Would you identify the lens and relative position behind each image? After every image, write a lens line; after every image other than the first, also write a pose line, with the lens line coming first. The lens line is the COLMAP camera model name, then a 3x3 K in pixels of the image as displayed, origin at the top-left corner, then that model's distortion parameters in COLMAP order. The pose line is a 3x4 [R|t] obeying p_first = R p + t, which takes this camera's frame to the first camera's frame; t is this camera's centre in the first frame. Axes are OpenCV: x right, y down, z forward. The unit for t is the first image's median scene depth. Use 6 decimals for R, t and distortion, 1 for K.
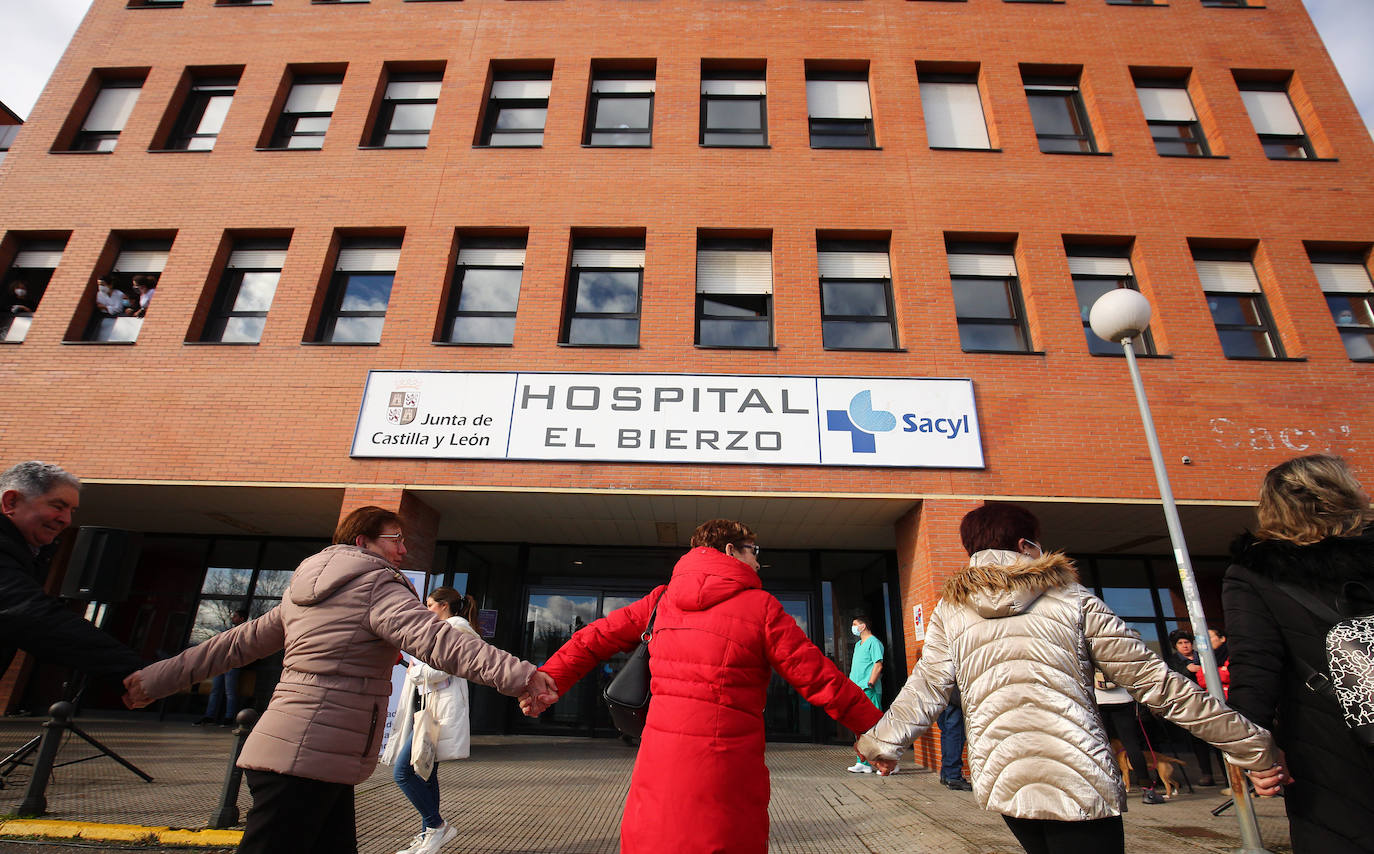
lens RADIAL K [[629.2, 0, 681.9], [0, 629.2, 443.4], [0, 0, 1]] dist [-0.037260, 0.006227]
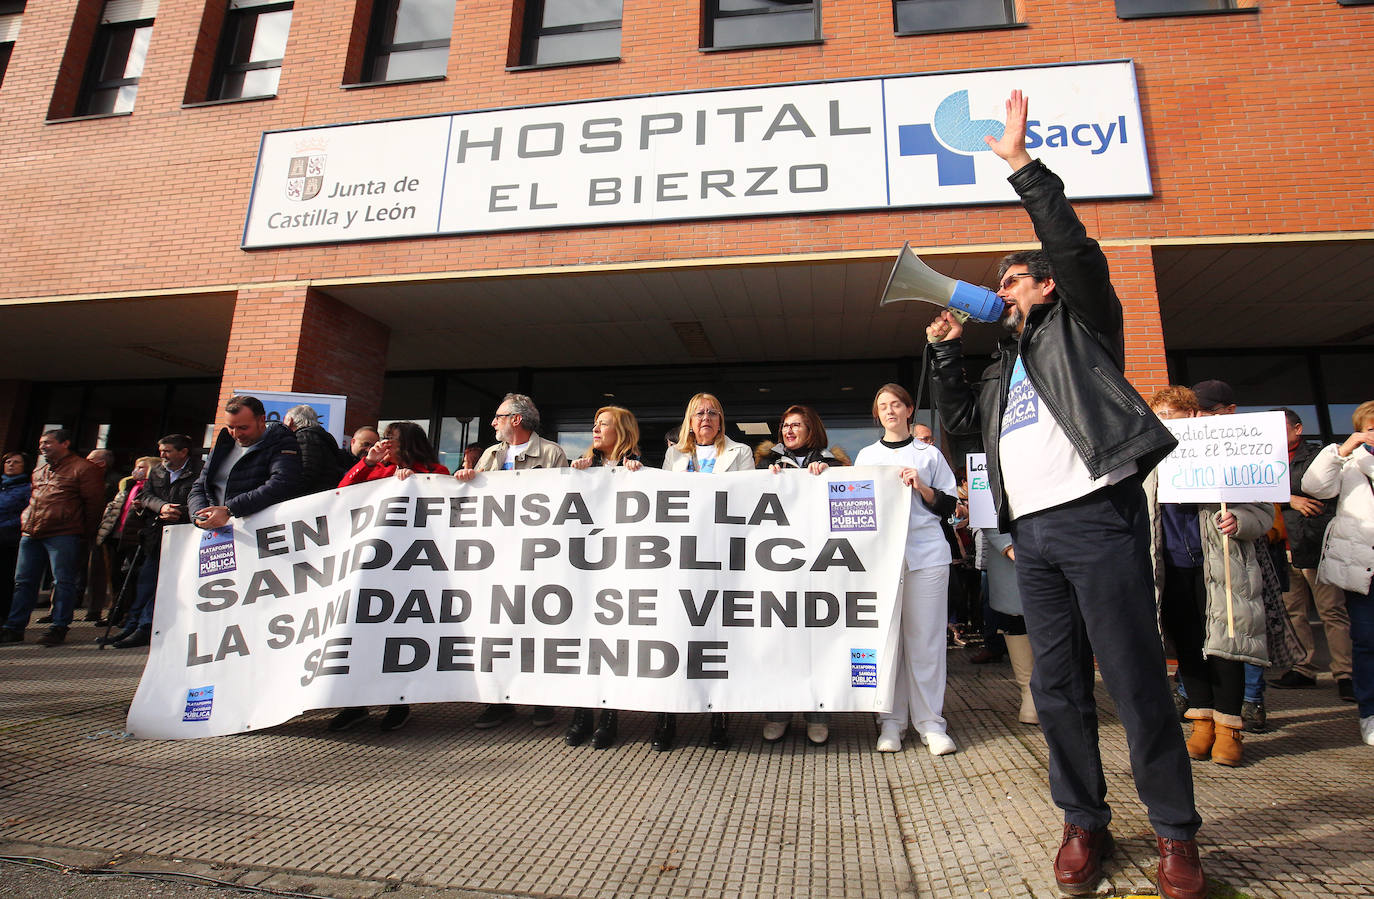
lens RADIAL K [[670.7, 0, 738.3], [0, 670.7, 397.8], [0, 0, 1]] dist [-0.036920, 0.005196]
pose [[0.993698, -0.040791, -0.104401, 0.124343], [0.056080, 0.987398, 0.147989, 0.112014], [0.097048, -0.152911, 0.983463, 0.260101]]
